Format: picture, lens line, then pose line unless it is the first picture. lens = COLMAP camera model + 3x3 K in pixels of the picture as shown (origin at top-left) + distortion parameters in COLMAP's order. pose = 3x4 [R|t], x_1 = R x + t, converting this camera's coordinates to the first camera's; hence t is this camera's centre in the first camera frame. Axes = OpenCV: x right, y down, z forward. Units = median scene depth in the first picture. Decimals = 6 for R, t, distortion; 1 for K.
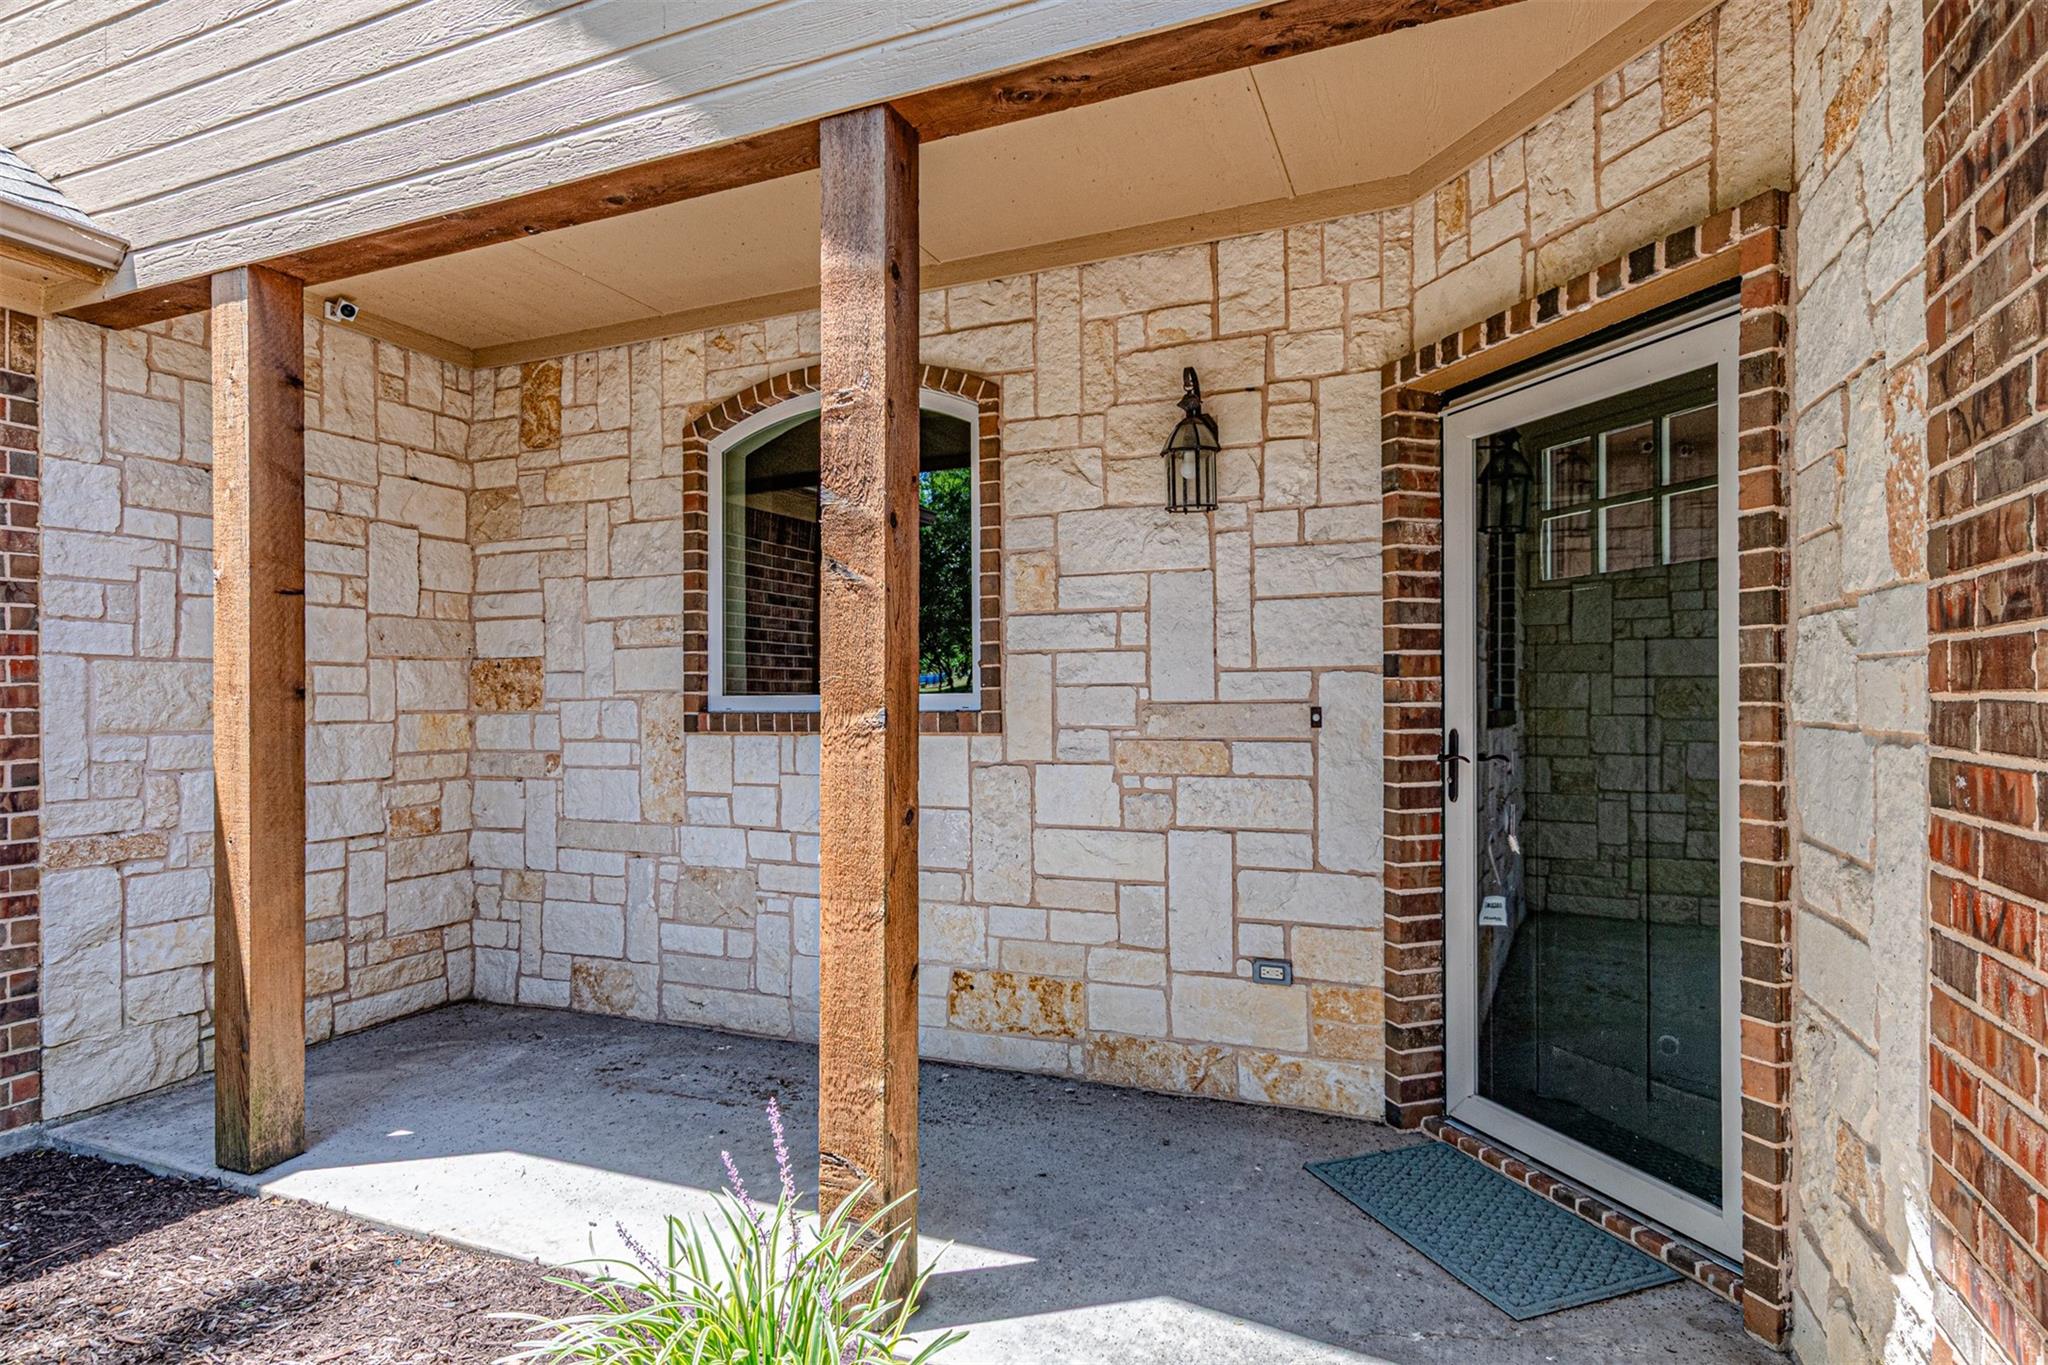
lens RADIAL K [[1079.7, 0, 1029.0], [0, 1079.7, 689.1], [0, 0, 1]] dist [-0.005922, 0.000812]
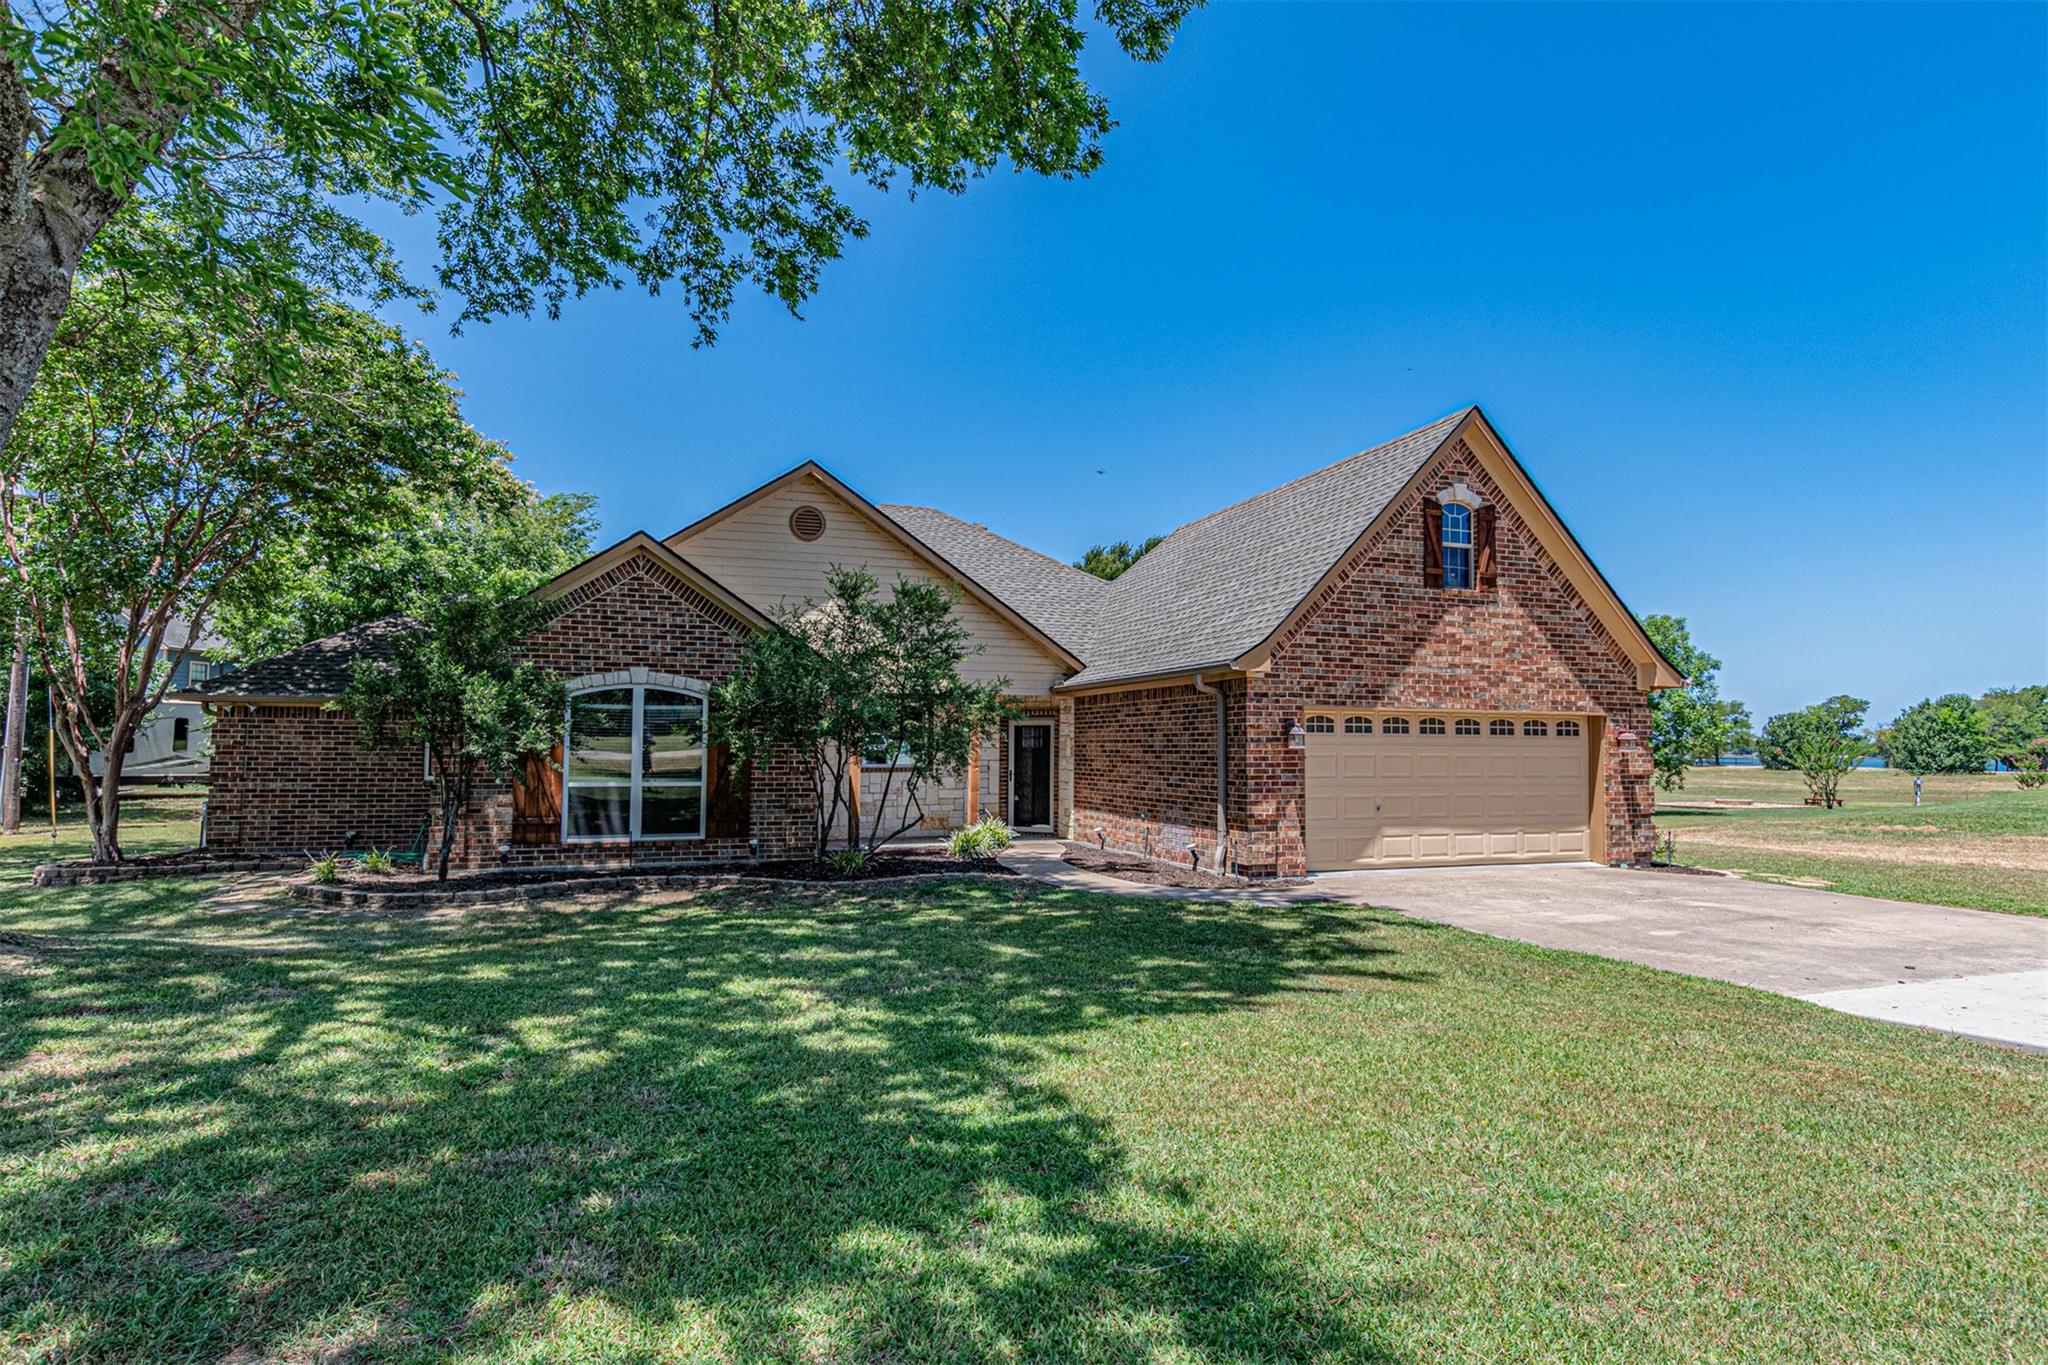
lens RADIAL K [[1079.7, 0, 1030.2], [0, 1079.7, 696.1], [0, 0, 1]] dist [-0.005922, 0.000812]
pose [[0.746402, 0.039375, 0.664329, -3.699362], [-0.011405, 0.998858, -0.046388, -0.103080], [-0.665398, 0.027047, 0.745999, -3.775559]]
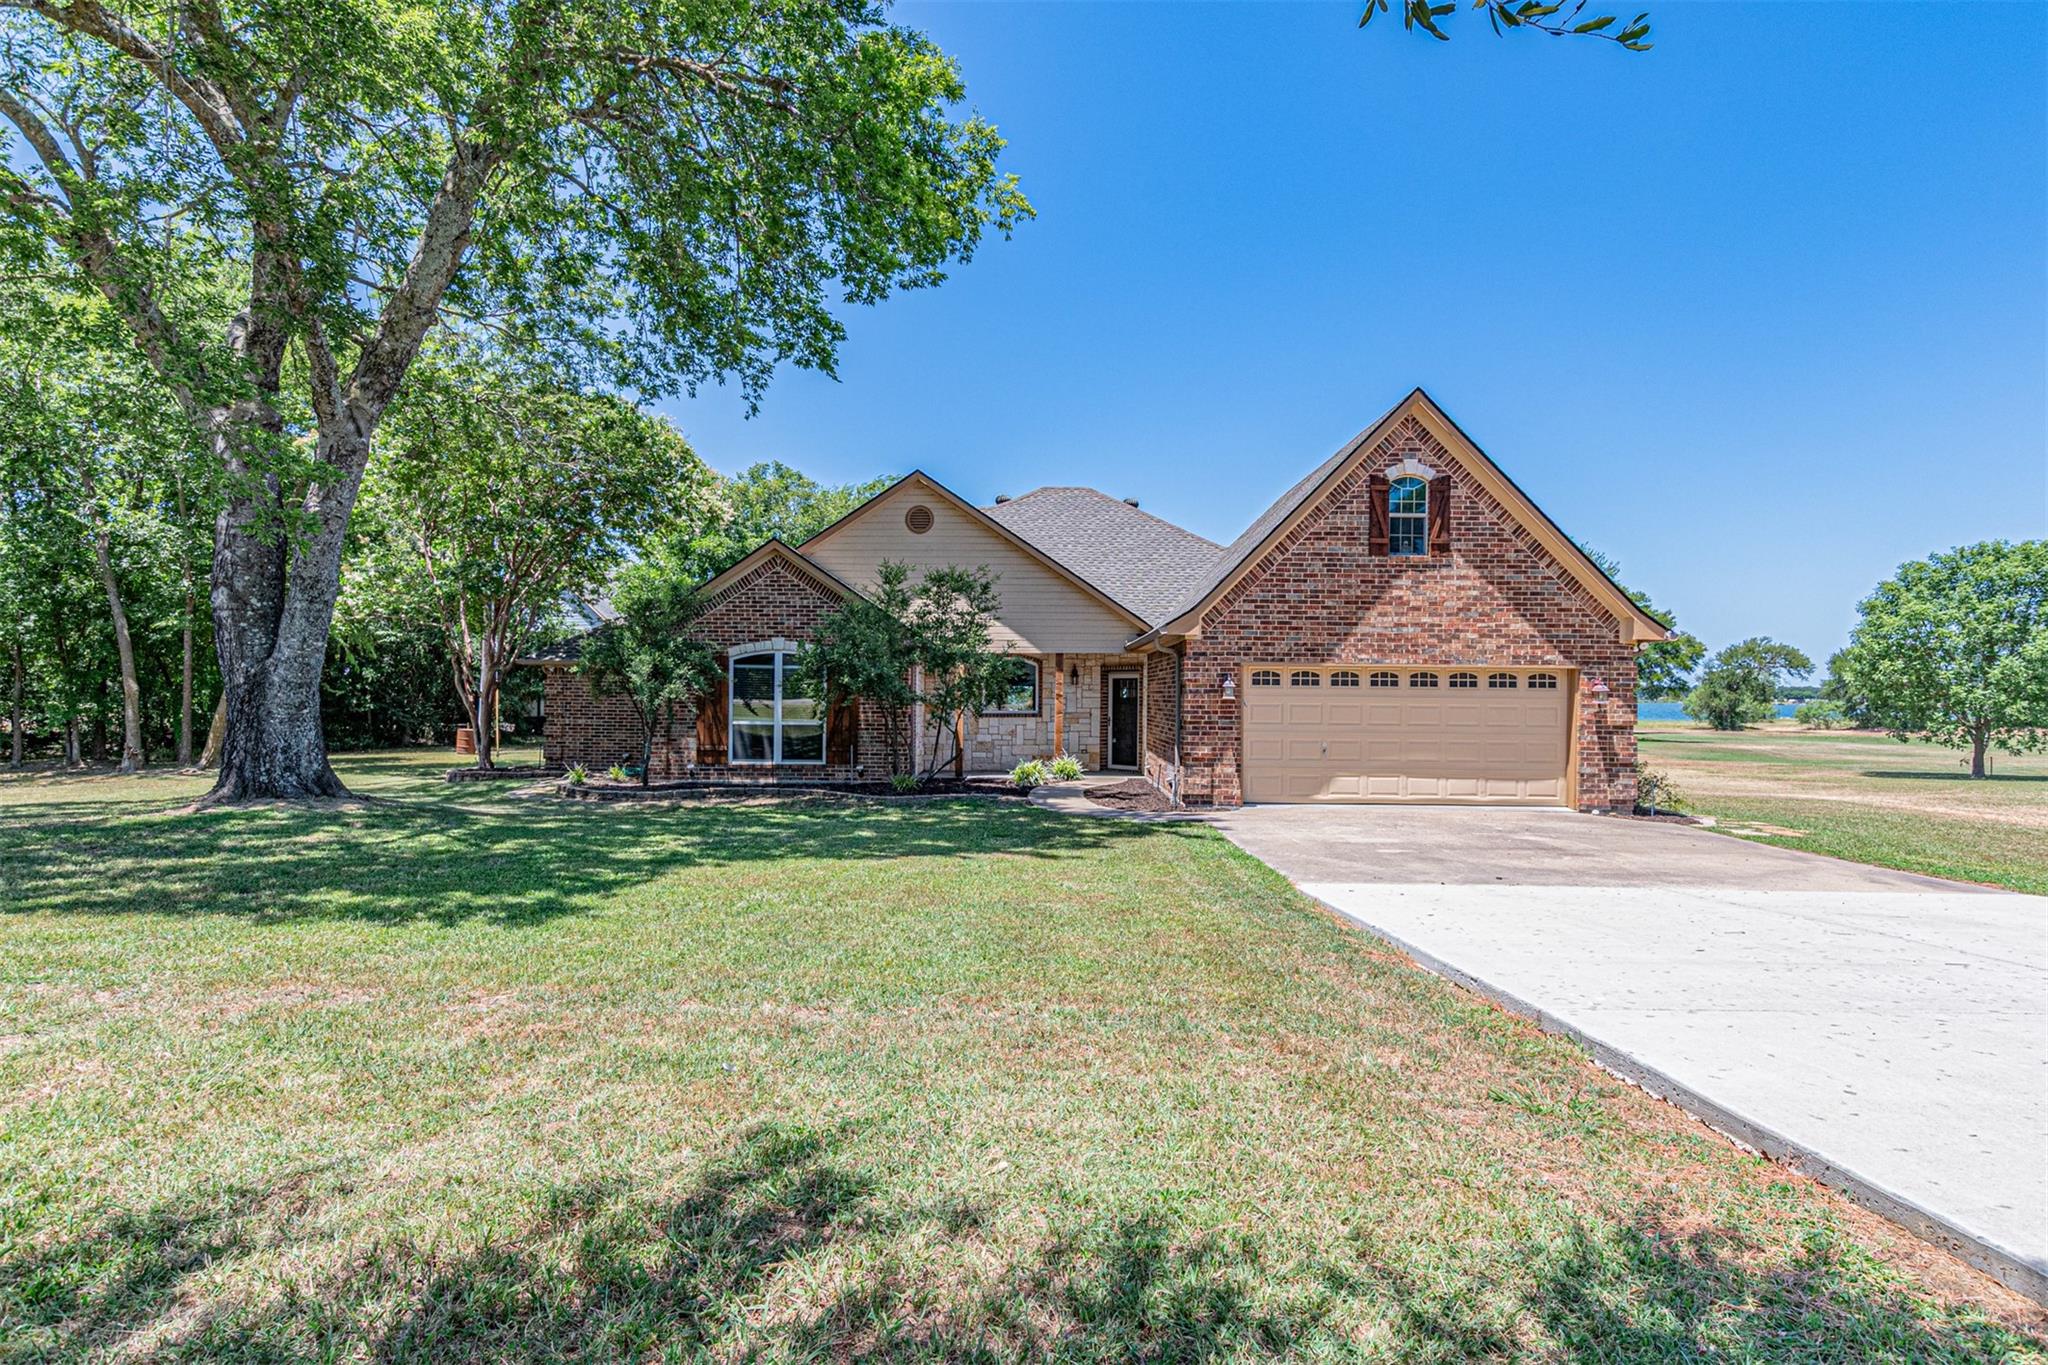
lens RADIAL K [[1079.7, 0, 1007.2], [0, 1079.7, 687.1], [0, 0, 1]] dist [-0.005922, 0.000812]
pose [[0.933302, 0.013656, 0.358833, -2.892529], [-0.013236, 0.999906, -0.003627, -0.128673], [-0.358848, -0.001364, 0.933395, -5.609788]]
